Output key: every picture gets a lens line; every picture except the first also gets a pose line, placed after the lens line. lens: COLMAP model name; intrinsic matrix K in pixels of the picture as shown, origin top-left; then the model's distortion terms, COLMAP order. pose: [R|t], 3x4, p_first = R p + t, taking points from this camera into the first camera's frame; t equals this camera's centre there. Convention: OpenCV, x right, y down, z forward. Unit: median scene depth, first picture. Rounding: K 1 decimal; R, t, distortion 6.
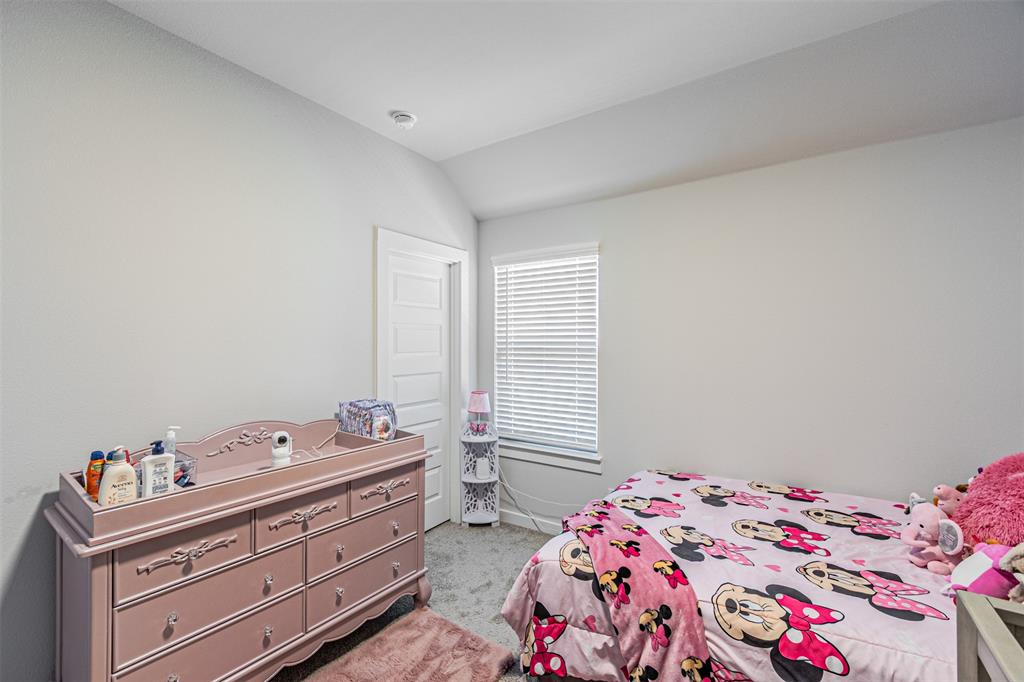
lens RADIAL K [[447.8, 0, 512.3], [0, 447.8, 347.8], [0, 0, 1]] dist [0.010198, 0.000066]
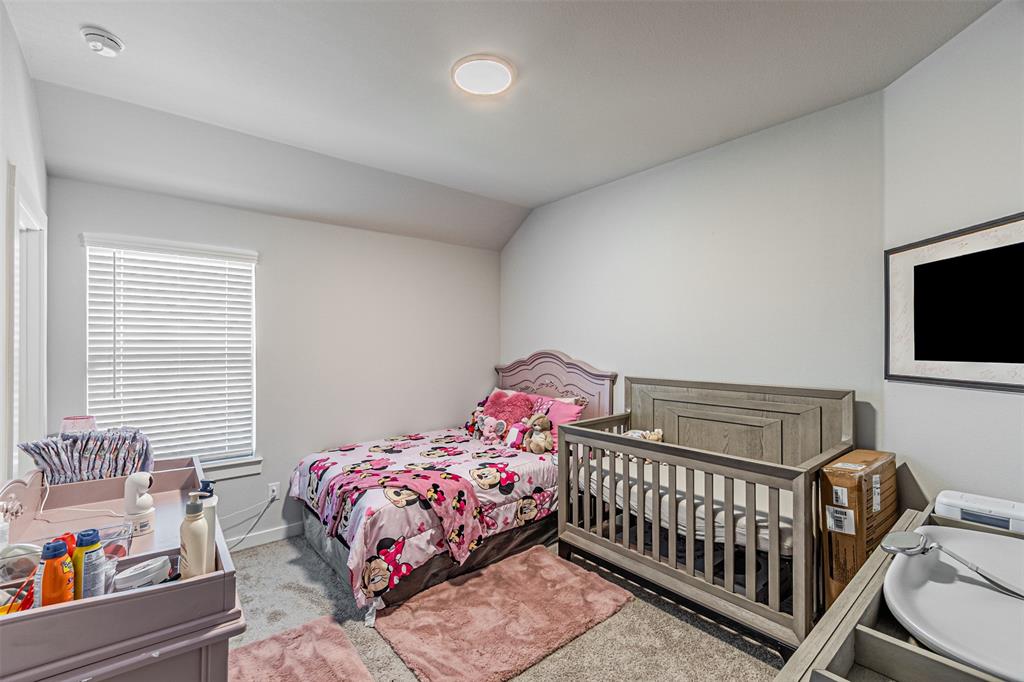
lens RADIAL K [[441.6, 0, 513.3], [0, 441.6, 344.6], [0, 0, 1]] dist [0.000656, 0.000059]
pose [[0.266238, 0.005469, 0.963892, -1.156463], [0.017794, 0.999786, -0.010588, 0.004617], [-0.963743, 0.019970, 0.266084, 0.268381]]
